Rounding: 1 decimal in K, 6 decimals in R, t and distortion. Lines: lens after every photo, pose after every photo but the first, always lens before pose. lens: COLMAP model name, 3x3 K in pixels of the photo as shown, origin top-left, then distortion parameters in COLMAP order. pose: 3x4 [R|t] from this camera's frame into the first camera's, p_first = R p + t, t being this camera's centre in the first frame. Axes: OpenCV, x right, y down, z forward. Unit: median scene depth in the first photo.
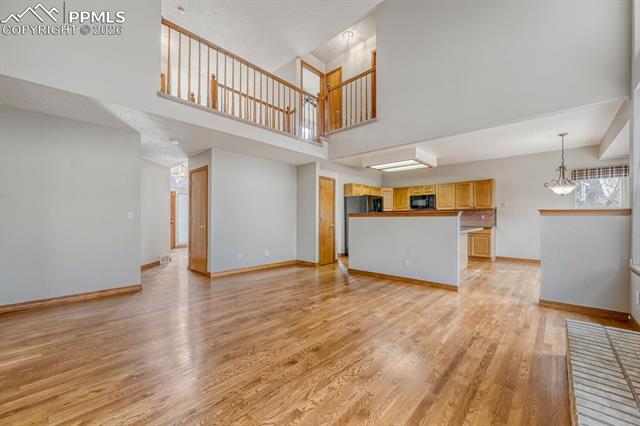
lens RADIAL K [[252.3, 0, 323.4], [0, 252.3, 219.1], [0, 0, 1]] dist [0.000211, -0.000078]
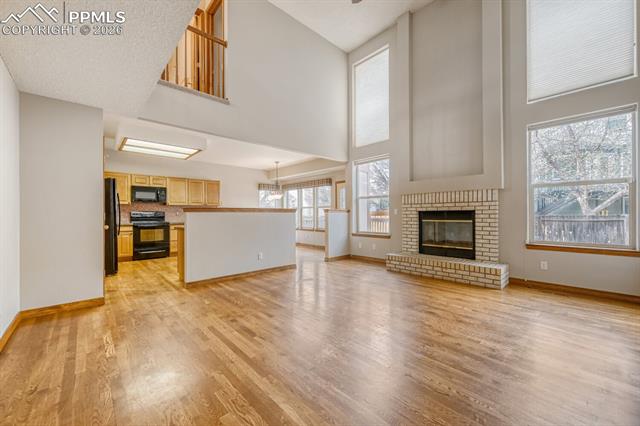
lens RADIAL K [[252.3, 0, 322.3], [0, 252.3, 210.2], [0, 0, 1]] dist [0.000211, -0.000078]
pose [[0.075268, 0.015373, 0.997045, -0.459681], [0.007907, 0.999841, -0.016013, 0.000528], [-0.997132, 0.009089, 0.075135, 0.428450]]
